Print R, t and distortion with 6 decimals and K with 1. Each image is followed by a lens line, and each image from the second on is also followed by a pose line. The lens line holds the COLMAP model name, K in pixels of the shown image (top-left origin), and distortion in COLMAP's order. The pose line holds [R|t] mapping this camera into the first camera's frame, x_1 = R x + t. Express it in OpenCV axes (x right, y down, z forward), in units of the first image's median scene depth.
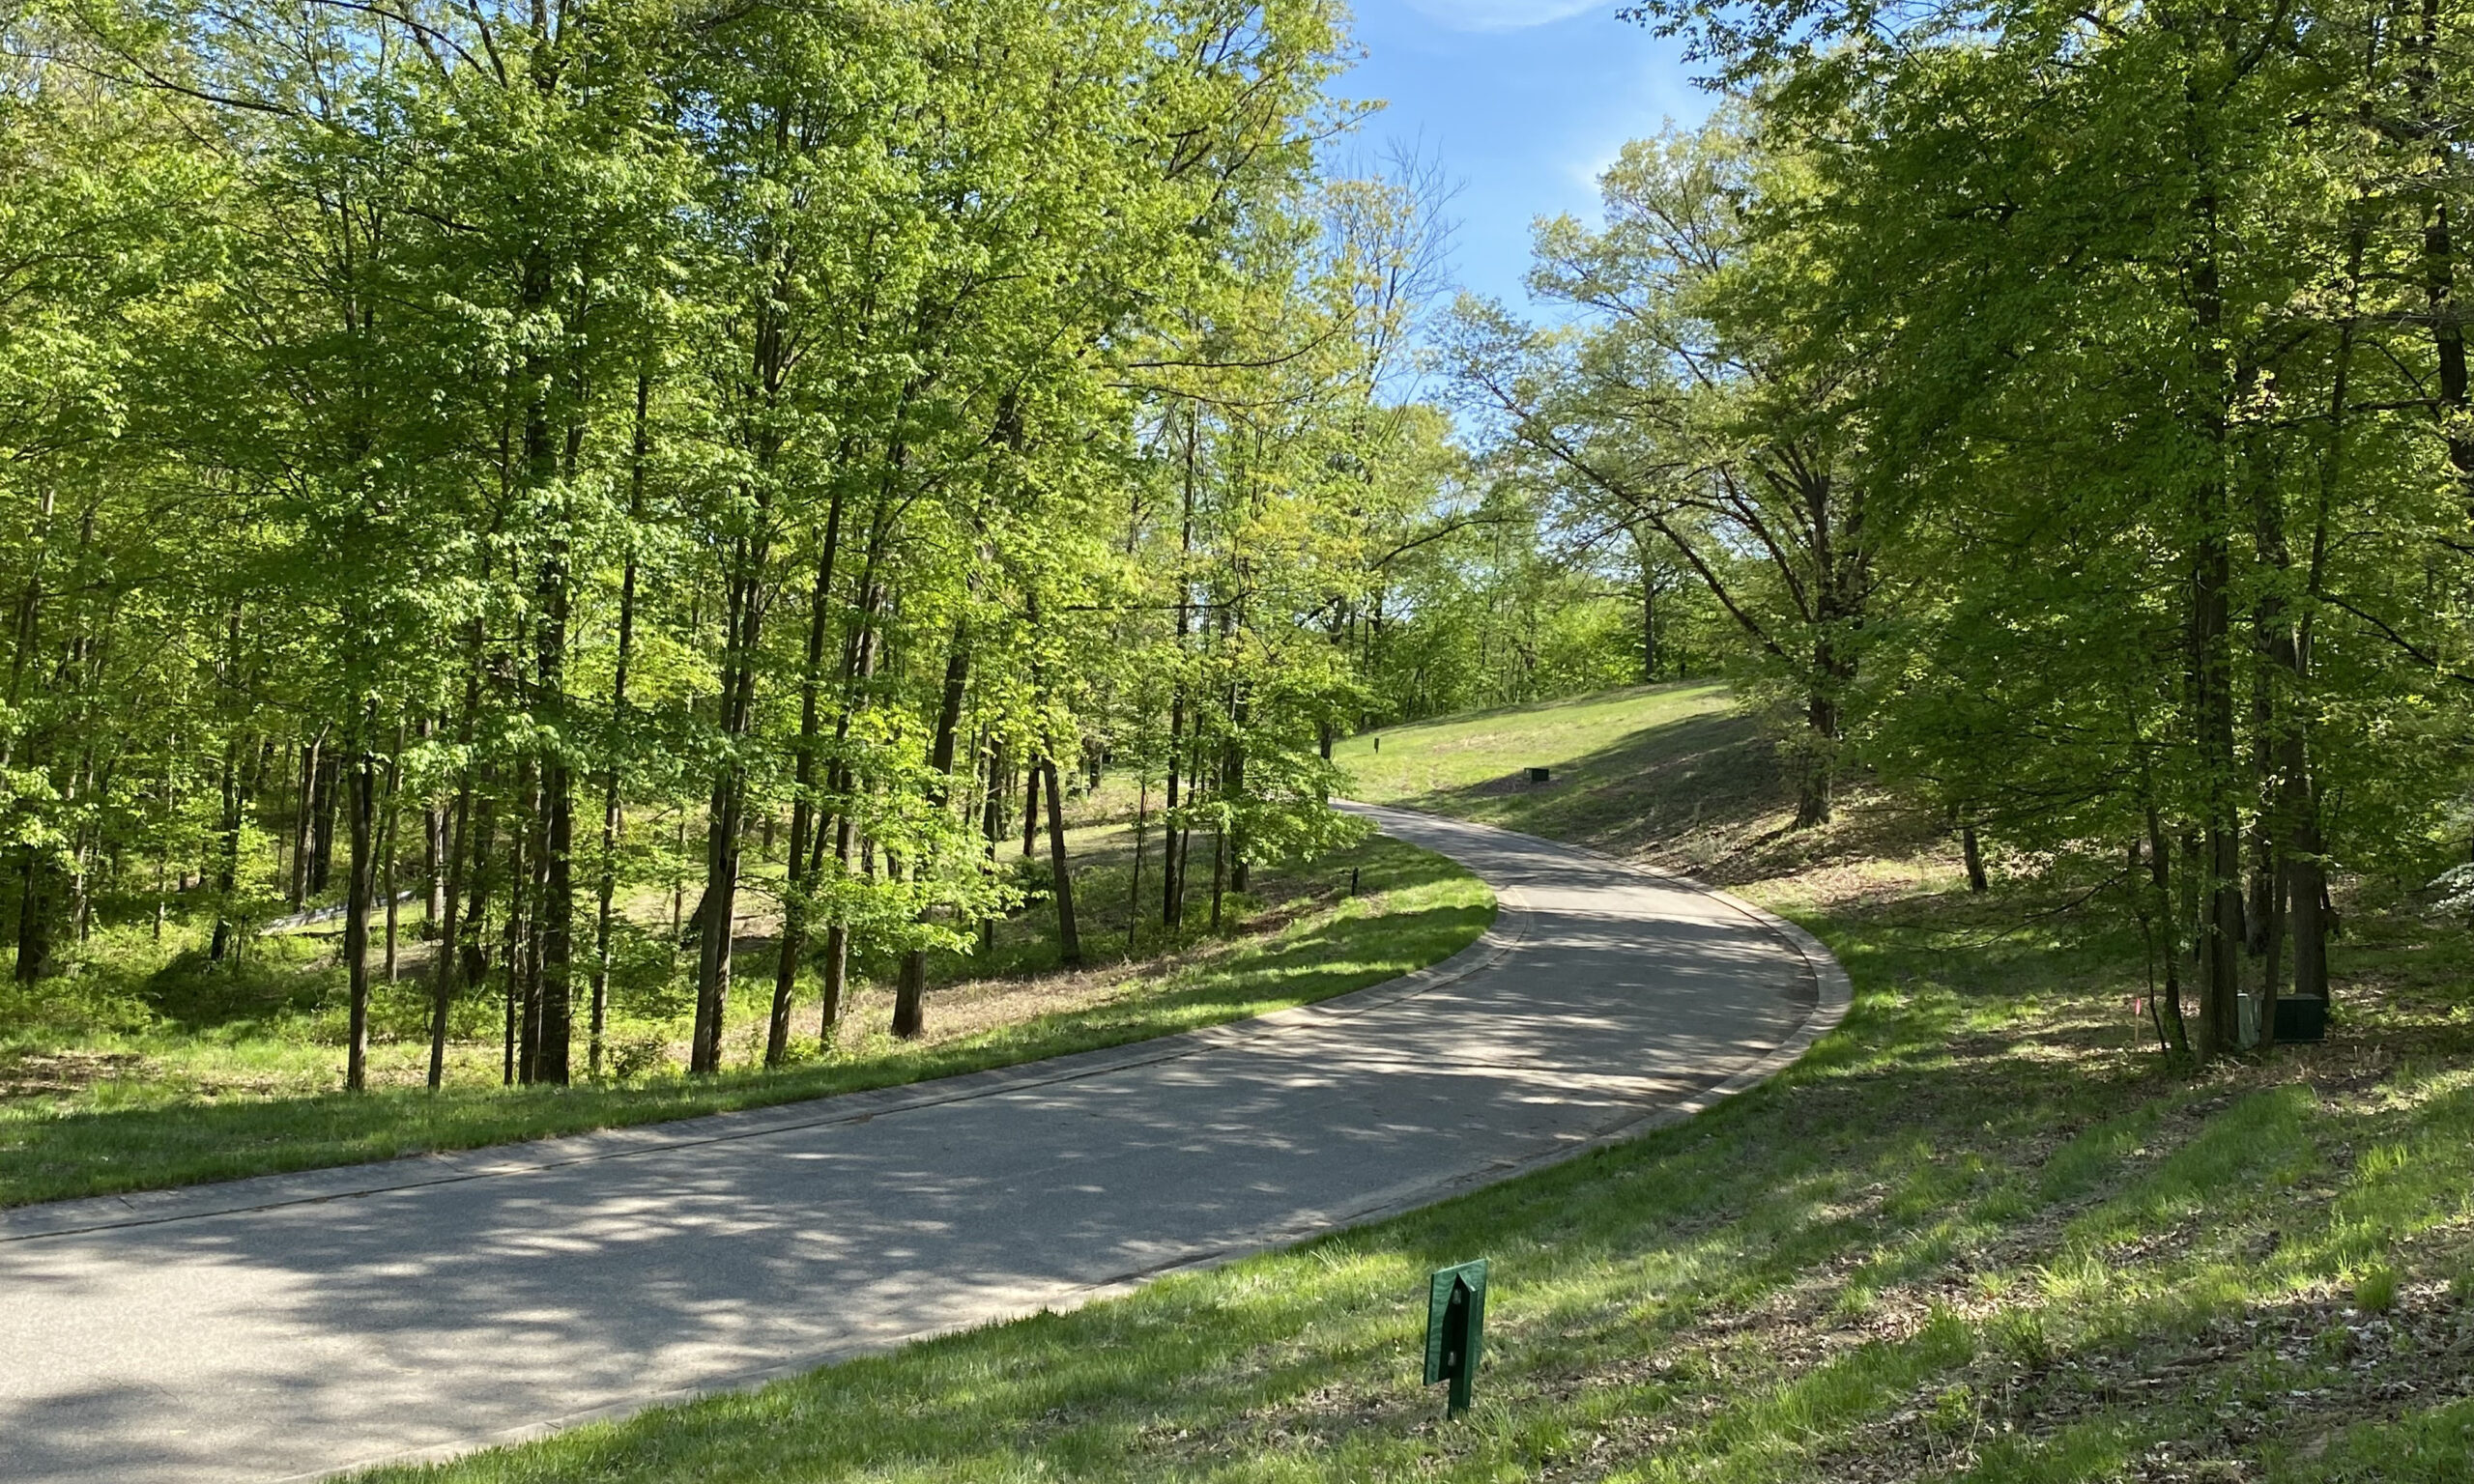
lens RADIAL K [[2406.0, 0, 1237.6], [0, 2406.0, 772.7], [0, 0, 1]] dist [0.132123, -0.356676]
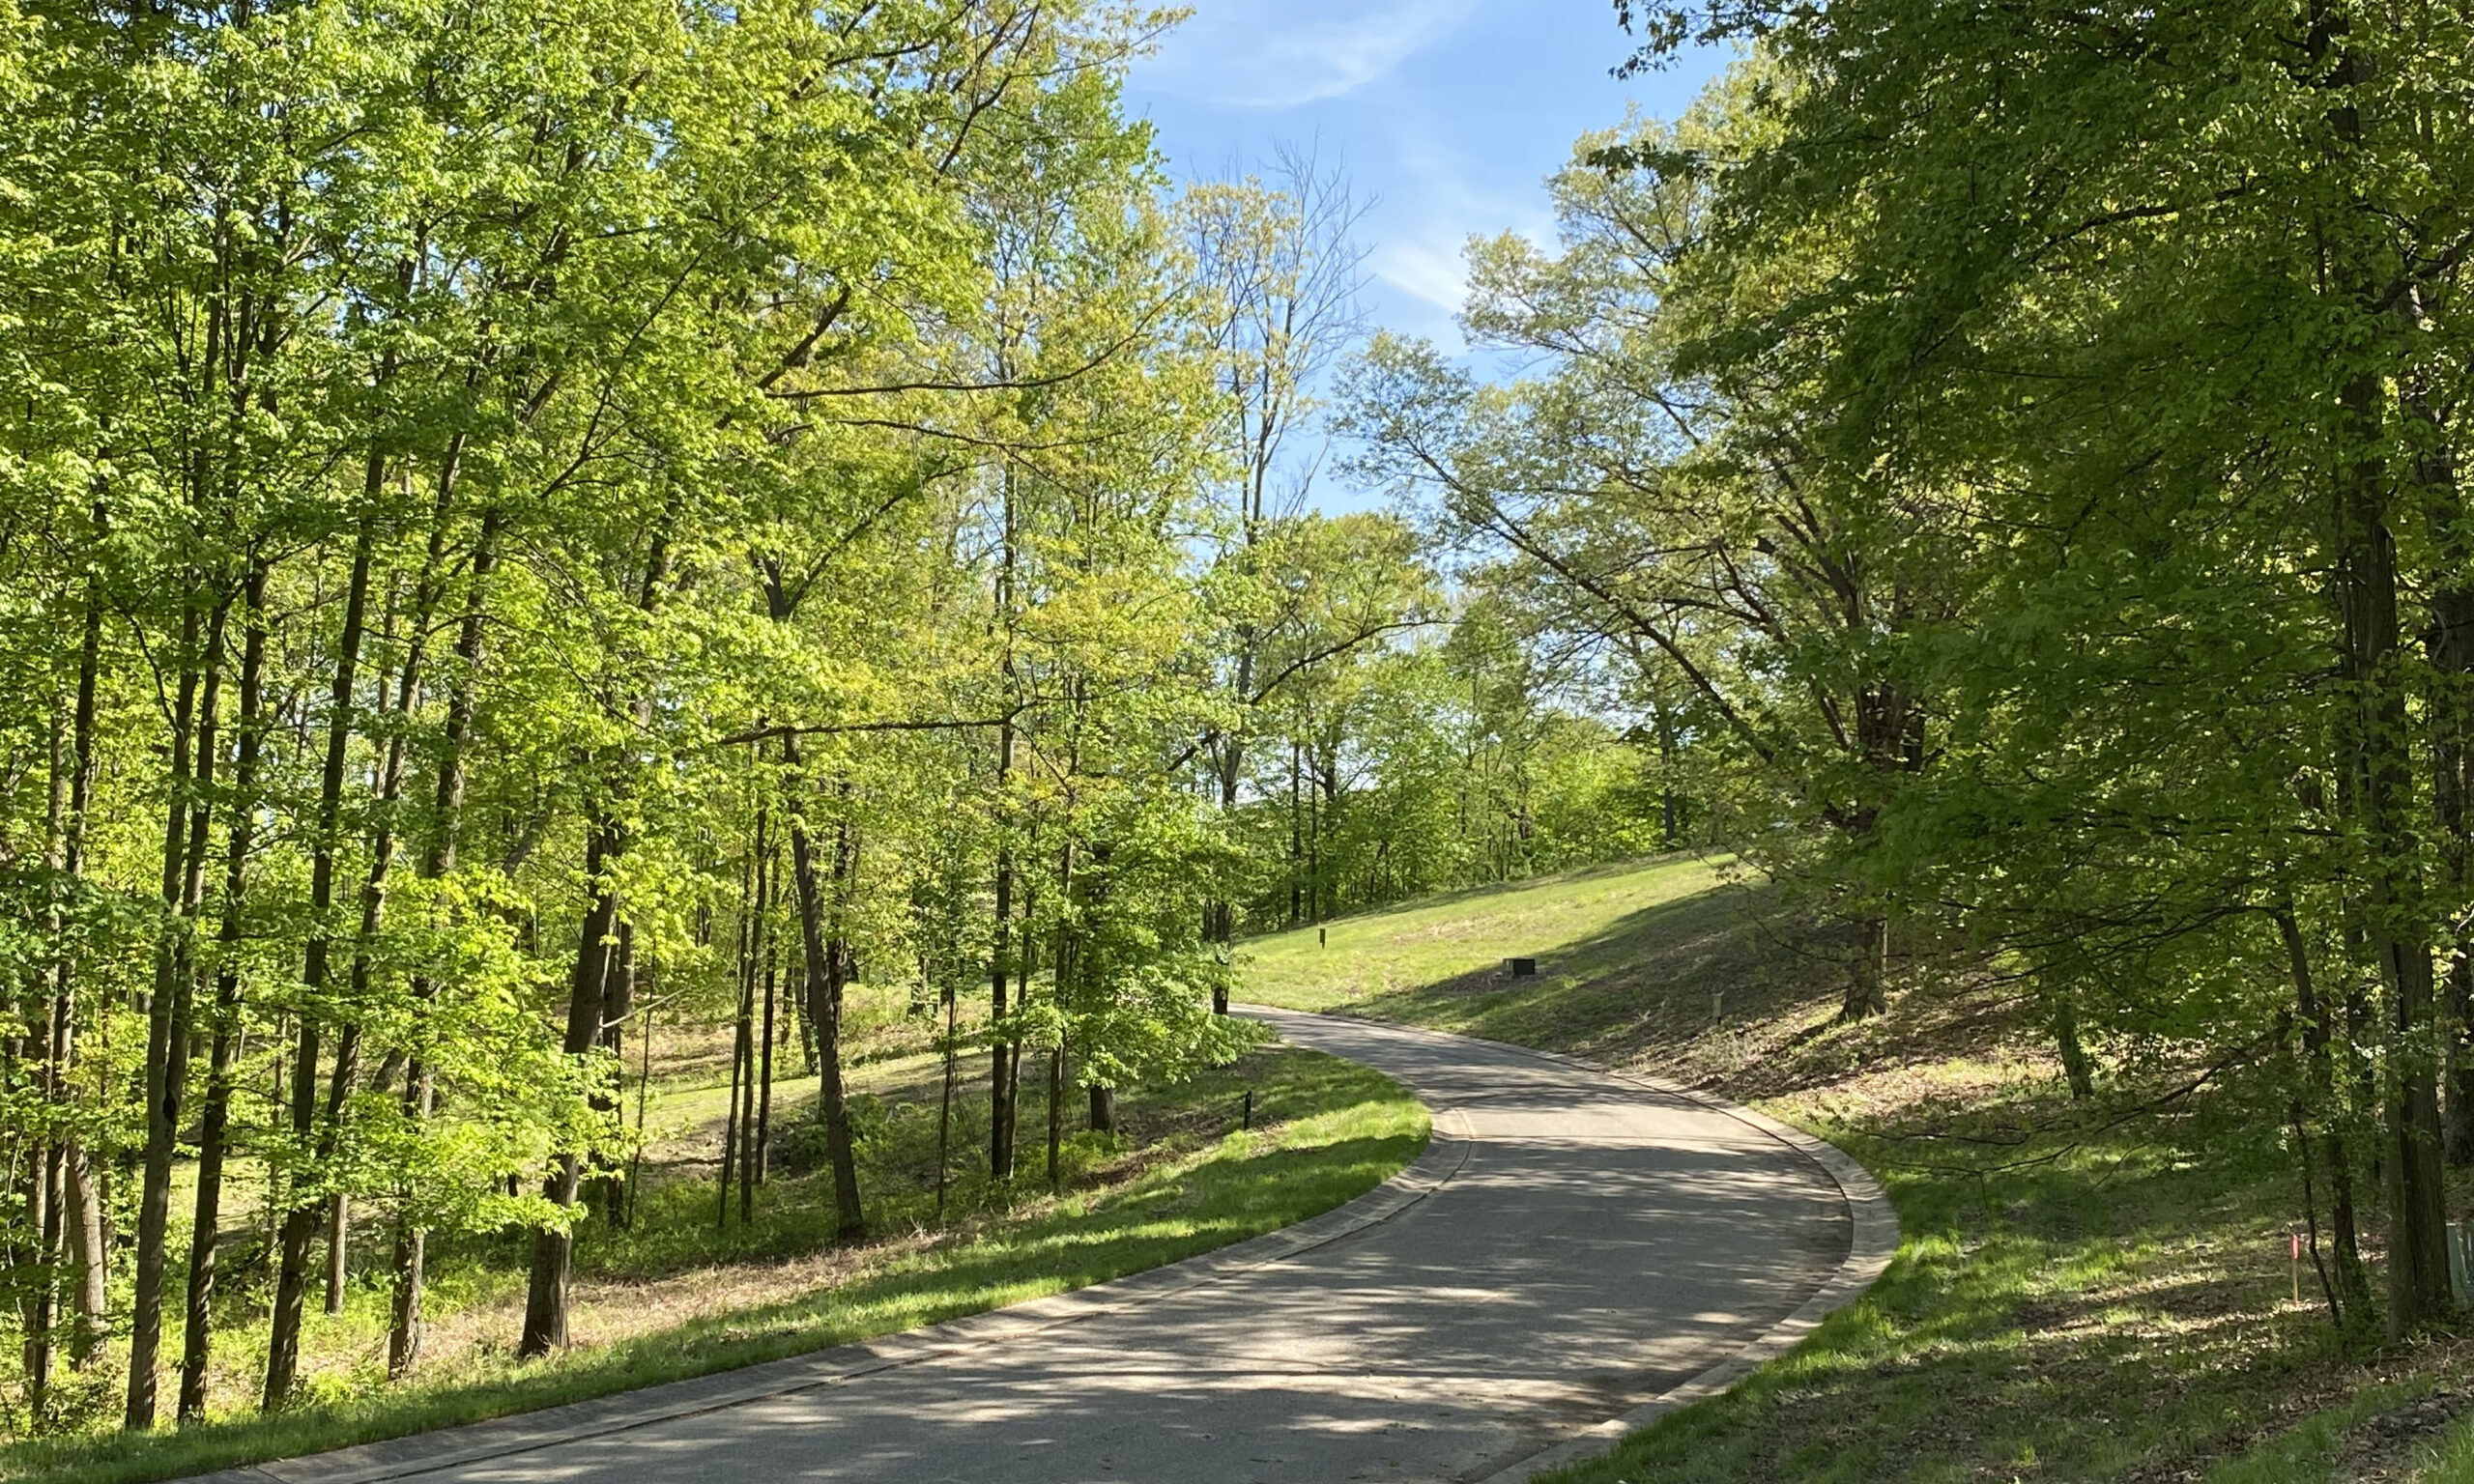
lens RADIAL K [[2897.7, 0, 1289.2], [0, 2897.7, 798.1], [0, 0, 1]] dist [0.180037, -0.572460]
pose [[0.999154, -0.031218, 0.026777, 0.039594], [0.032941, 0.997241, -0.066523, 0.009161], [-0.024626, 0.067349, 0.997426, 0.099516]]
